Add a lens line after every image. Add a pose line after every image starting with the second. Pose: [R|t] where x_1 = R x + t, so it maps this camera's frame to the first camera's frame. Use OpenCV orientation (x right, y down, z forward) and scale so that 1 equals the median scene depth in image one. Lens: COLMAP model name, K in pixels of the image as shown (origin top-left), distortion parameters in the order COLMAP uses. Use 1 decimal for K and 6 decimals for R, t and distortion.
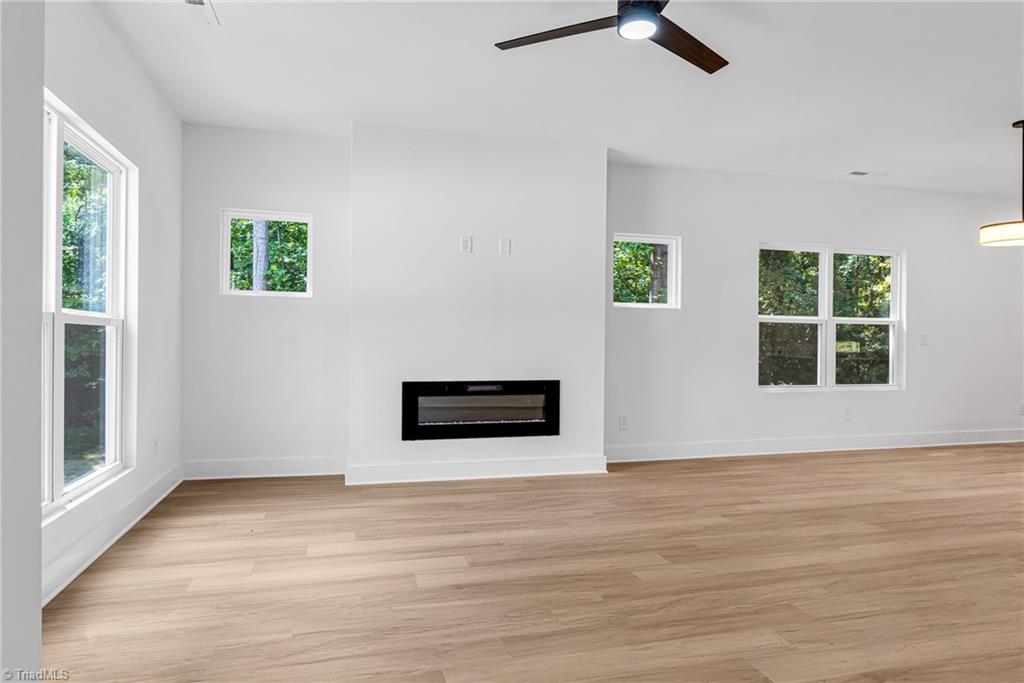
lens RADIAL K [[618.0, 0, 508.2], [0, 618.0, 340.5], [0, 0, 1]] dist [0.002588, 0.000389]
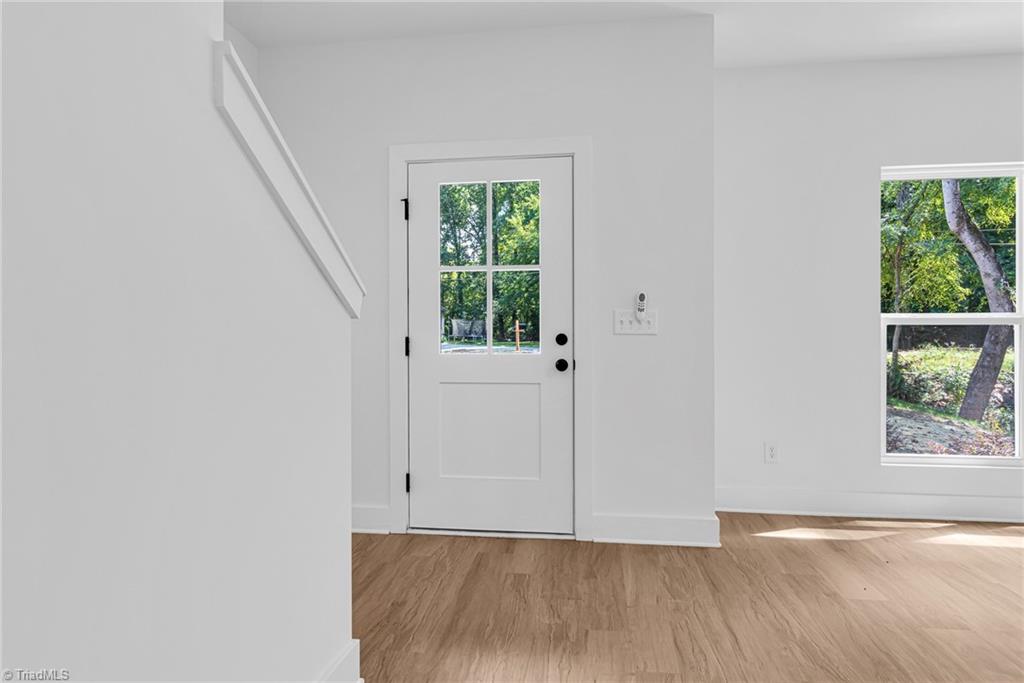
lens RADIAL K [[618.0, 0, 508.2], [0, 618.0, 340.5], [0, 0, 1]] dist [0.002588, 0.000389]
pose [[-0.401057, -0.005852, -0.916035, 0.814262], [-0.003278, 0.999982, -0.004953, 0.013047], [0.916047, 0.001017, -0.401069, 0.444458]]
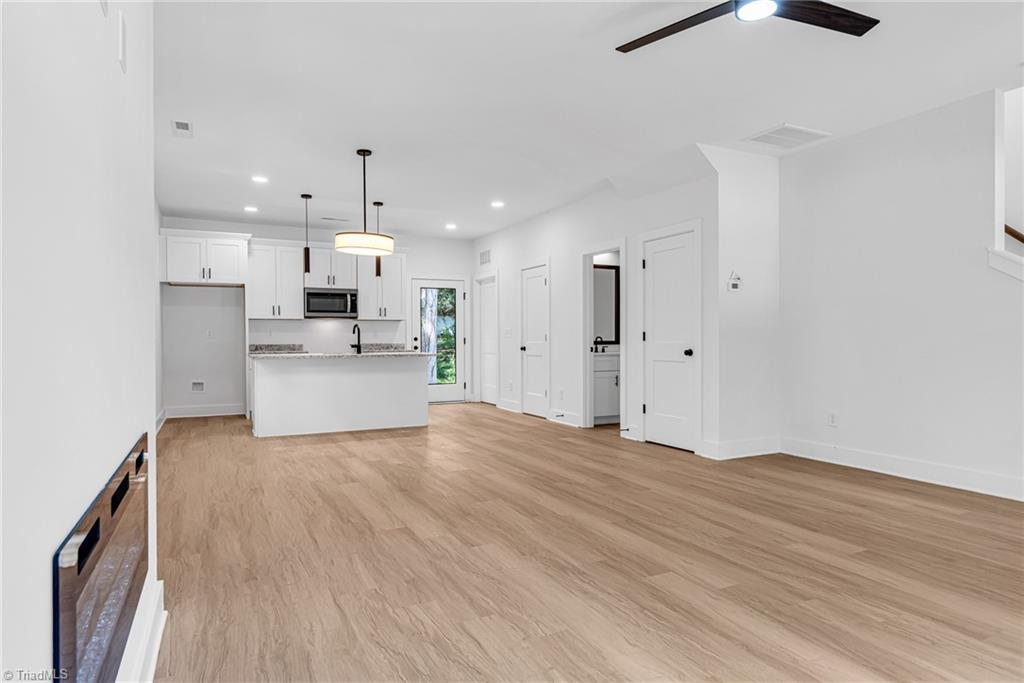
lens RADIAL K [[622.5, 0, 516.8], [0, 622.5, 336.1], [0, 0, 1]] dist [-0.009594, -0.002215]
pose [[-0.189065, -0.005686, 0.981948, -0.585052], [0.004199, 0.999969, 0.006599, 0.001093], [-0.981956, 0.005371, -0.189035, 1.360858]]
